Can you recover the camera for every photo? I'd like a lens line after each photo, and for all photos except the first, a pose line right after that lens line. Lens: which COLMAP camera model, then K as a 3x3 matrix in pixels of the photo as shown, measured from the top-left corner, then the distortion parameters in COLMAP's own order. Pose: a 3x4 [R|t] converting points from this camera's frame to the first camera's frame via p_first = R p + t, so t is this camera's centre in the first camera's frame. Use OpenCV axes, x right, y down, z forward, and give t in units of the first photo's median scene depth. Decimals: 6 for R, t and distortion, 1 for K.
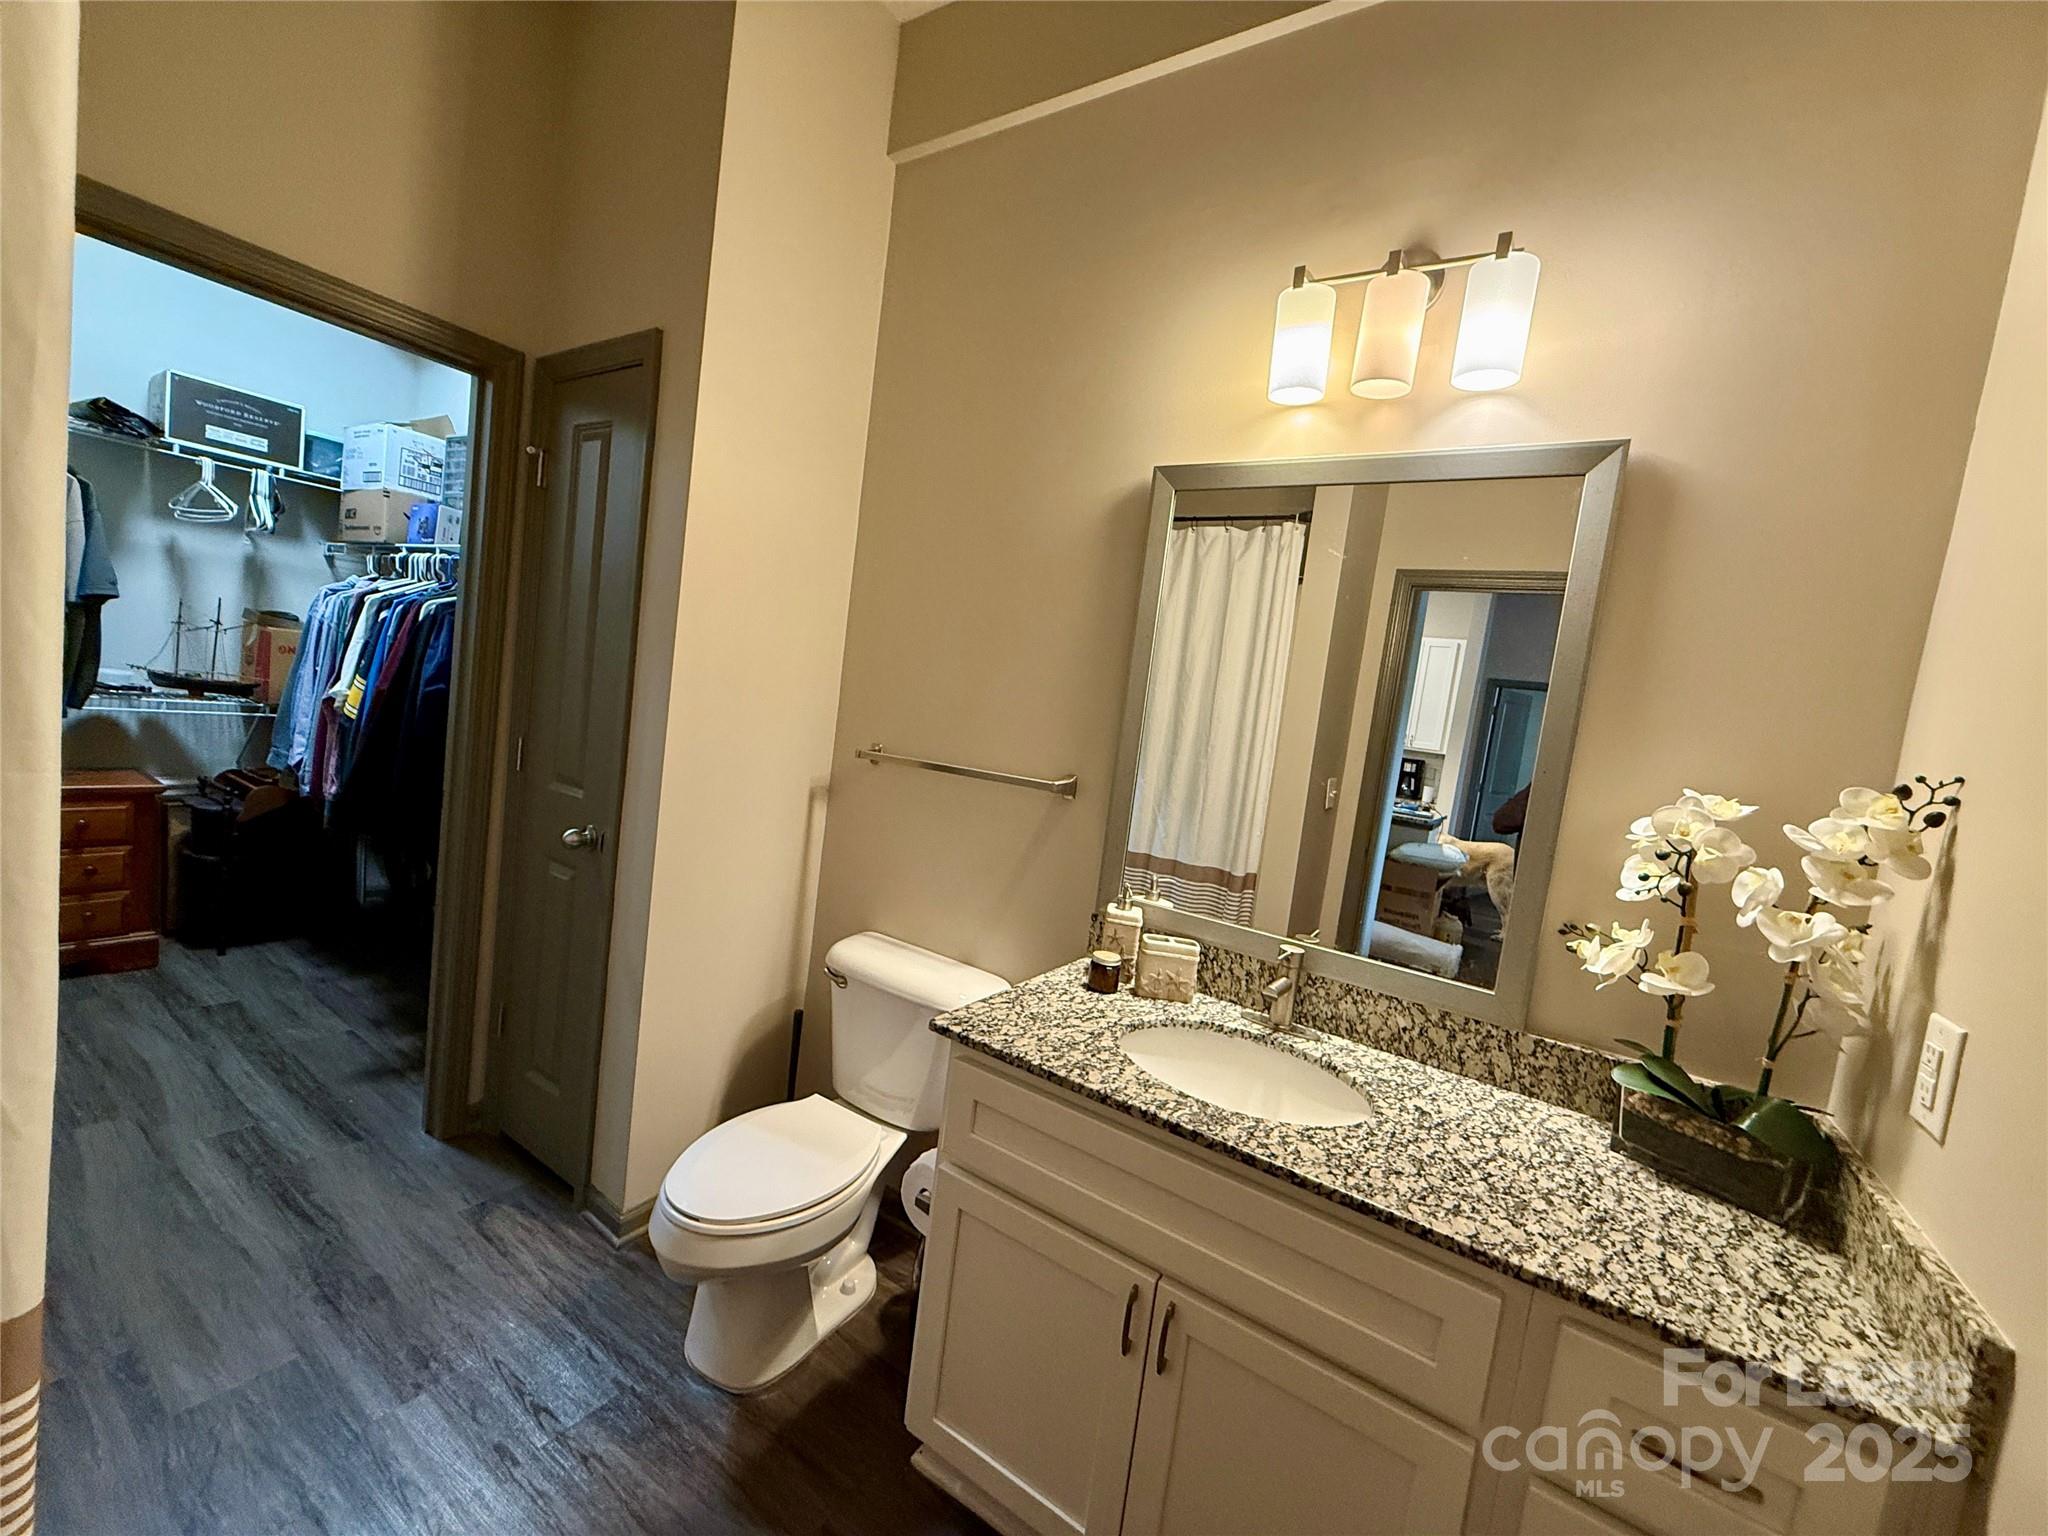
lens RADIAL K [[819.2, 0, 1024.0], [0, 819.2, 768.0], [0, 0, 1]] dist [-0.001516, -0.000490]
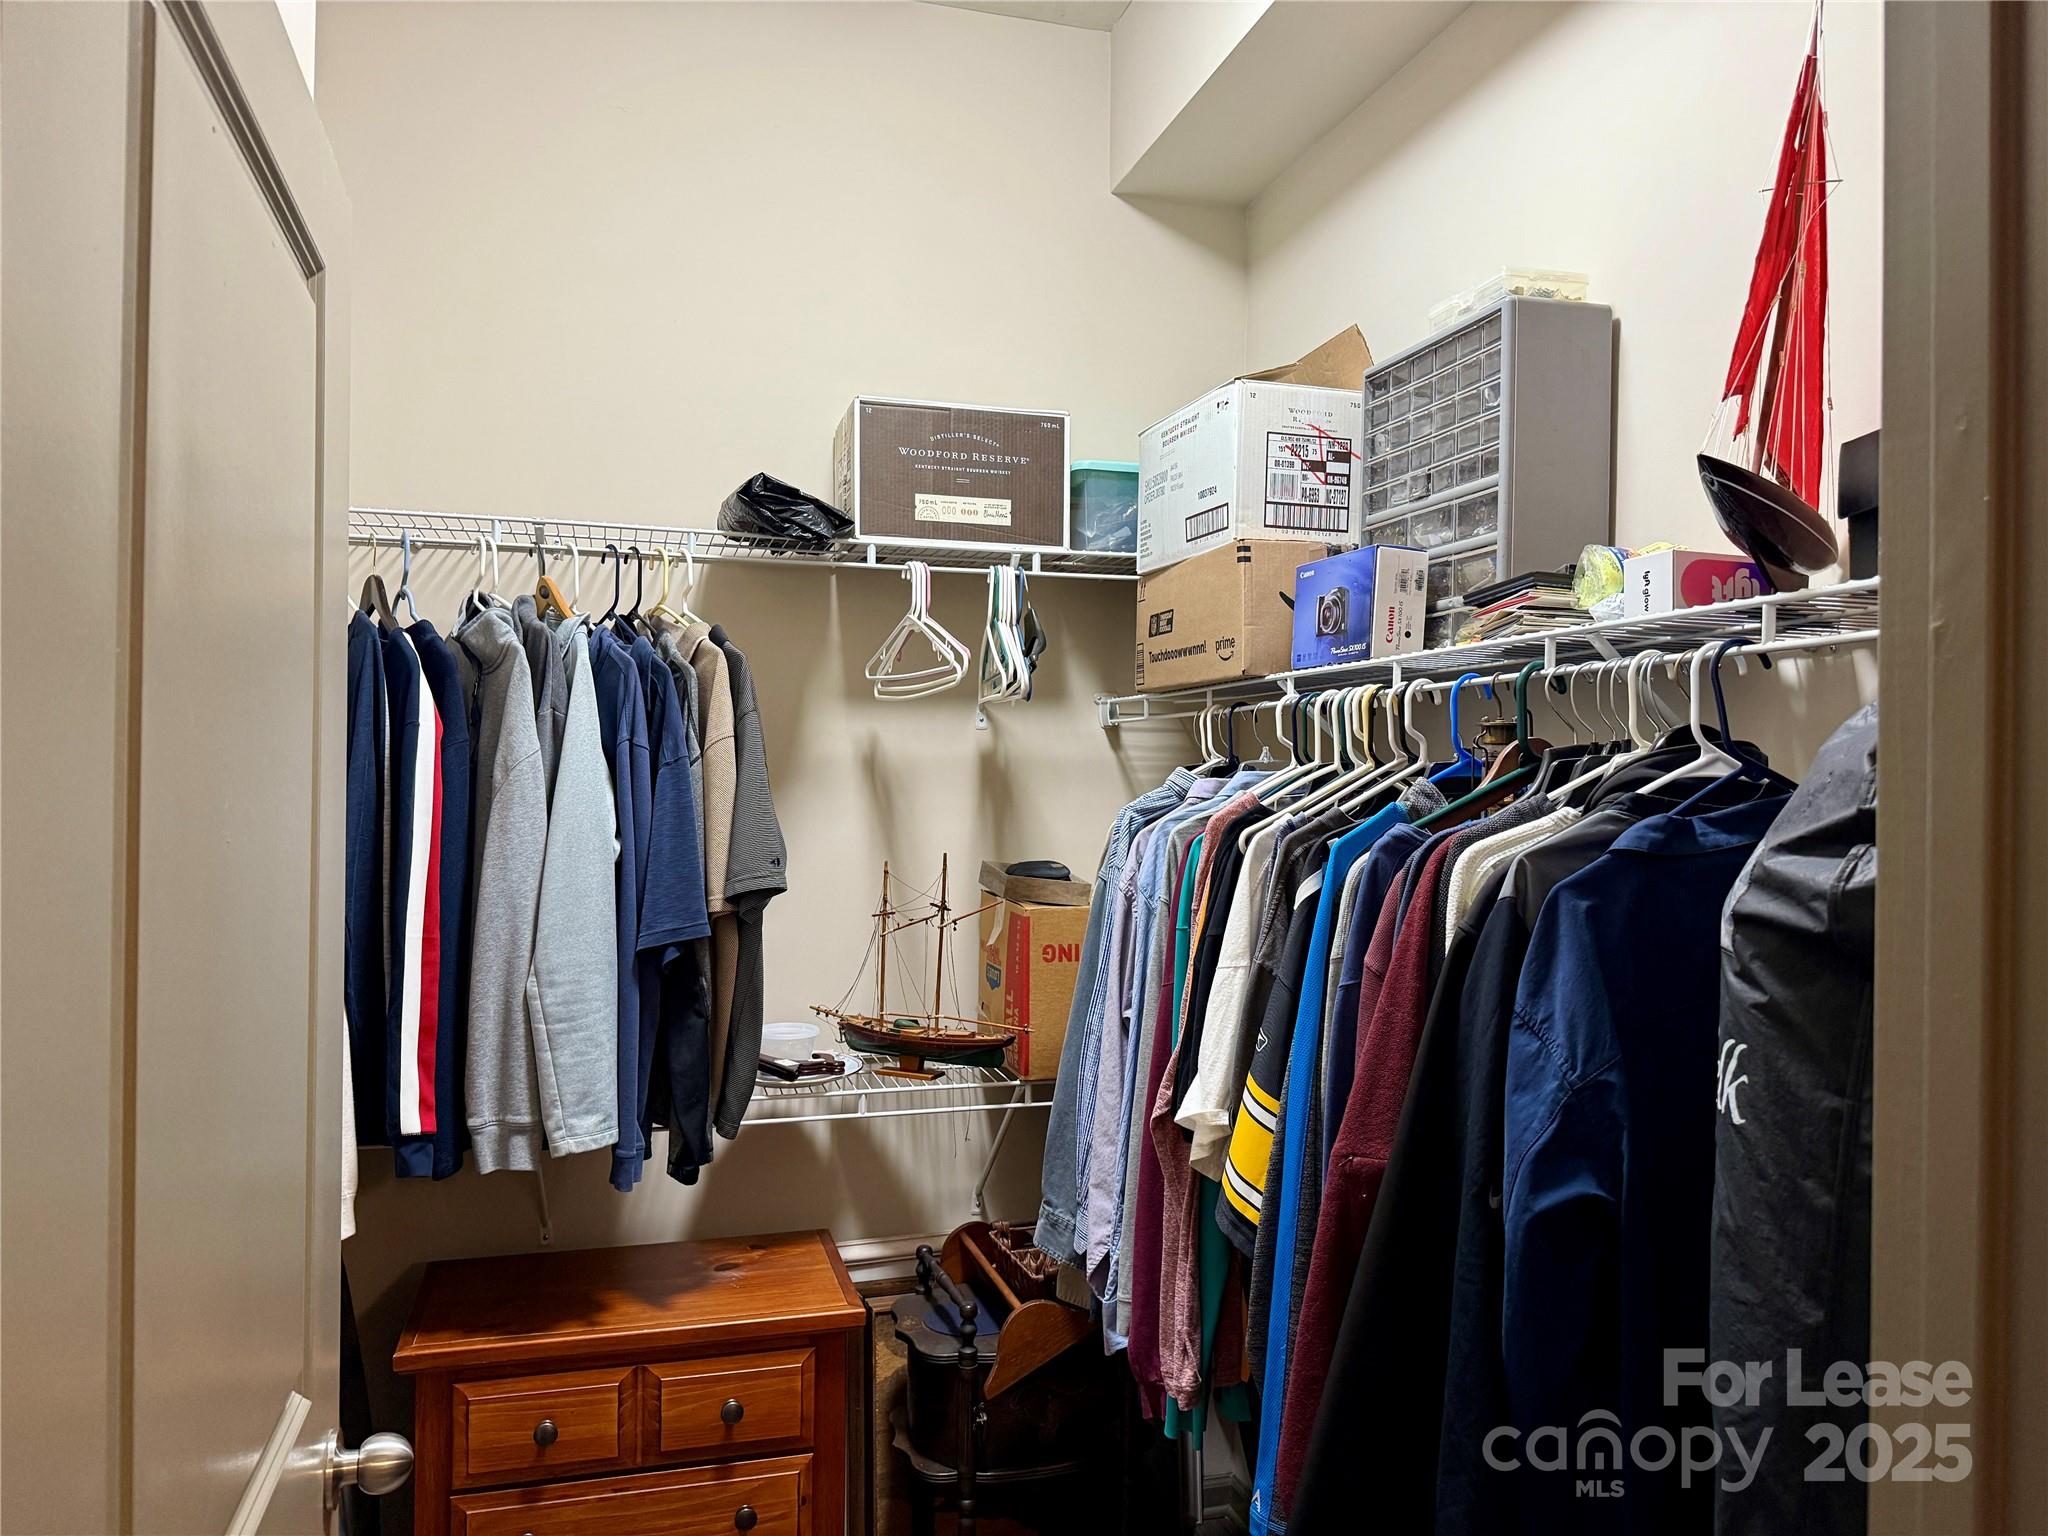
lens RADIAL K [[1435.0, 0, 1024.0], [0, 1435.0, 768.0], [0, 0, 1]] dist [0.127187, -0.207960]
pose [[0.751958, -0.124893, -0.647272, -0.422267], [0.030950, 0.987495, -0.154585, -0.129503], [0.658484, 0.096209, 0.746420, 0.422749]]
